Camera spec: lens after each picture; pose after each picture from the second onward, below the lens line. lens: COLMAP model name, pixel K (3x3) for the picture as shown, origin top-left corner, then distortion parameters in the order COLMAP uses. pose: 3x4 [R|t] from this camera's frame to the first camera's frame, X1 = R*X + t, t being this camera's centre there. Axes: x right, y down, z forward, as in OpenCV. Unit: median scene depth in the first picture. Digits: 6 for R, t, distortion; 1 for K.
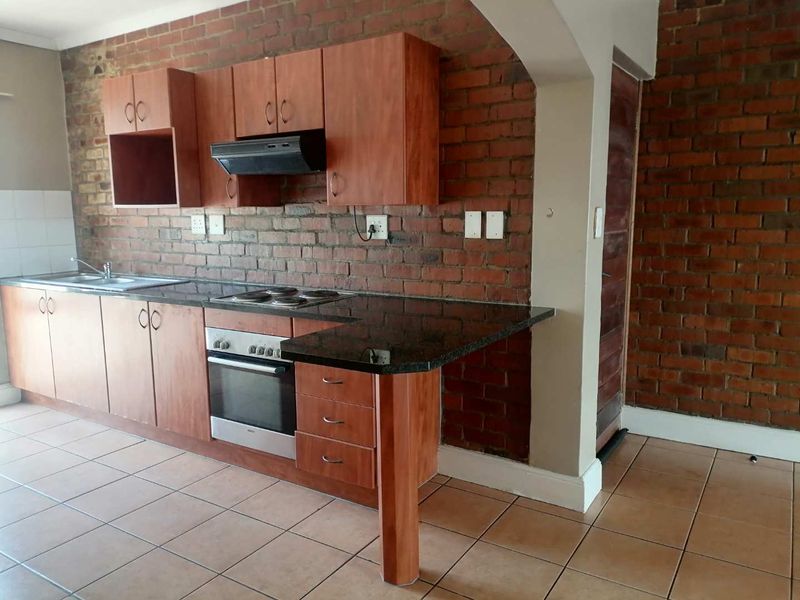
lens RADIAL K [[708.8, 0, 401.5], [0, 708.8, 302.3], [0, 0, 1]] dist [0.116657, -0.234974]
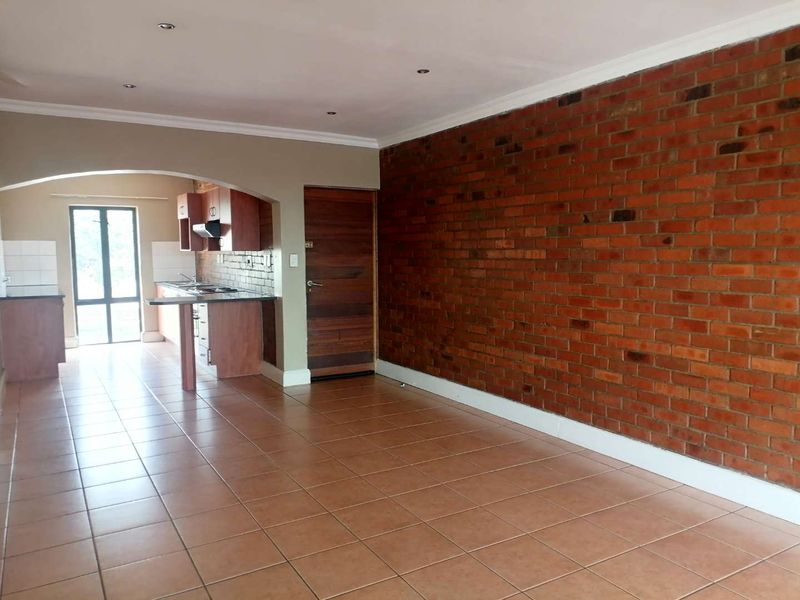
lens RADIAL K [[708.8, 0, 401.5], [0, 708.8, 302.3], [0, 0, 1]] dist [0.116657, -0.234974]
pose [[0.888071, 0.051150, -0.456853, 1.301970], [-0.081493, 0.995568, -0.046948, 0.084687], [0.452426, 0.078923, 0.888303, -0.681135]]
